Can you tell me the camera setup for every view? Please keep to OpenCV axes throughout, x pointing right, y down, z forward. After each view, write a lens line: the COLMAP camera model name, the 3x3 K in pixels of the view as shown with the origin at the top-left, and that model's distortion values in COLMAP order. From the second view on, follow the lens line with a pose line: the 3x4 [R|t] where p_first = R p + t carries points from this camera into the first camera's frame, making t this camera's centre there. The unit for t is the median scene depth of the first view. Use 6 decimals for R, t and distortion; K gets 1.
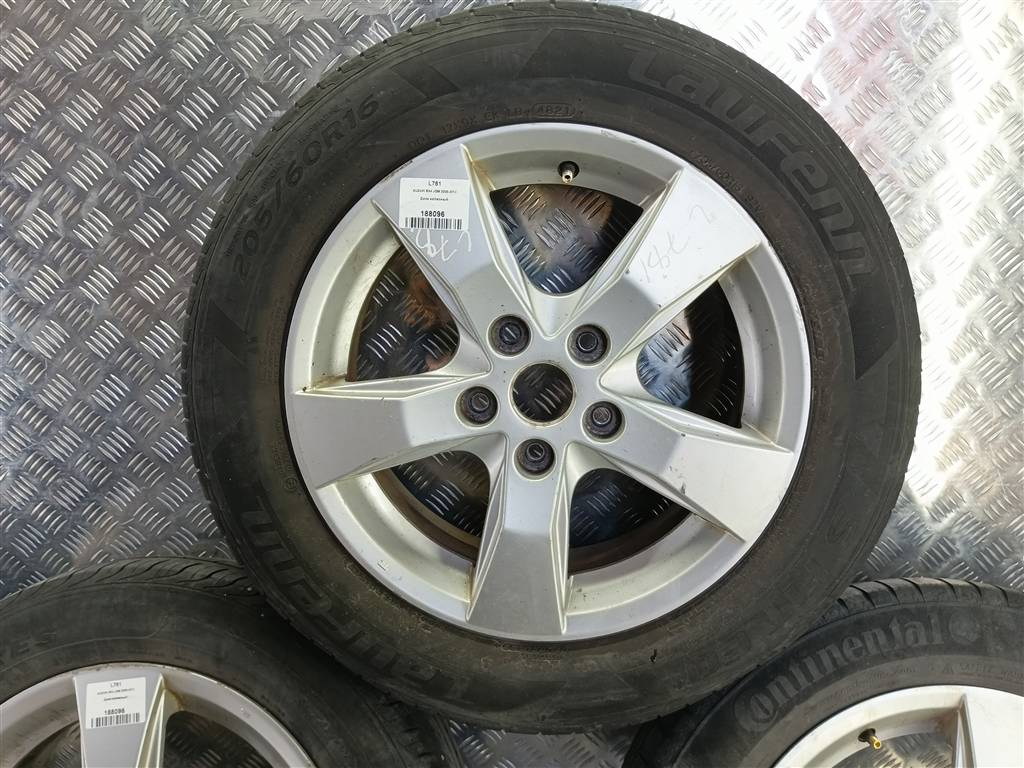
lens RADIAL K [[835.8, 0, 512.0], [0, 835.8, 384.0], [0, 0, 1]] dist [-0.006758, -0.000776]
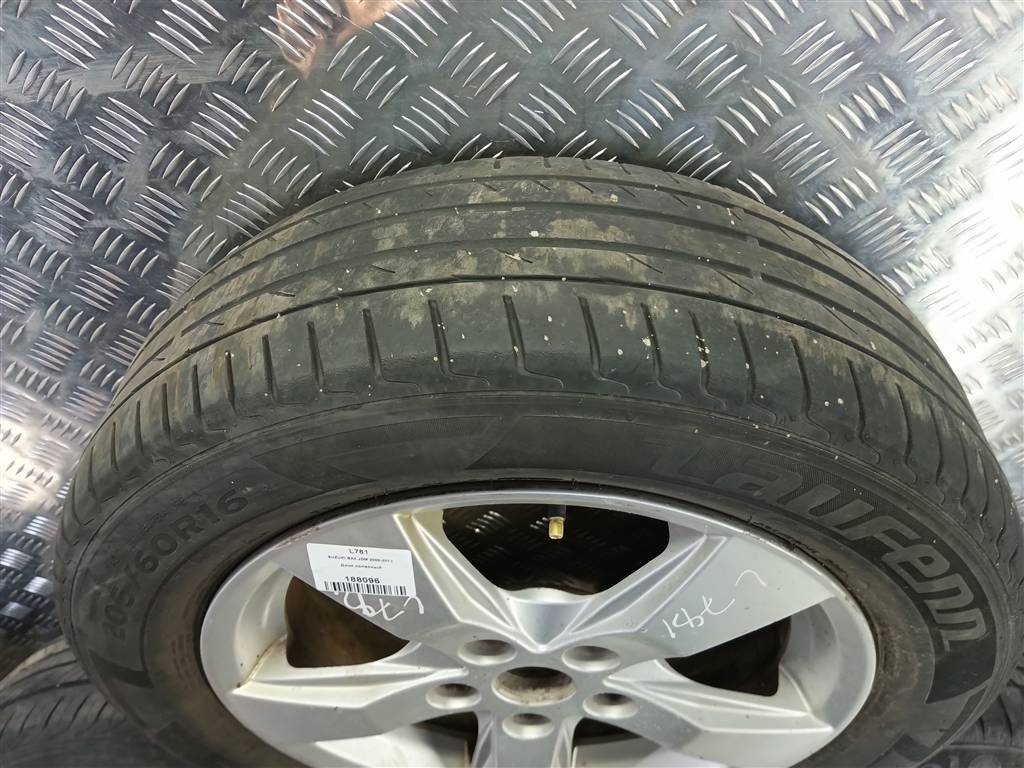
lens RADIAL K [[835.8, 0, 512.0], [0, 835.8, 384.0], [0, 0, 1]] dist [-0.006758, -0.000776]
pose [[0.998096, -0.059806, -0.015079, 0.048526], [0.058502, 0.840542, 0.538578, -0.700877], [-0.019536, -0.538435, 0.842440, 0.500311]]
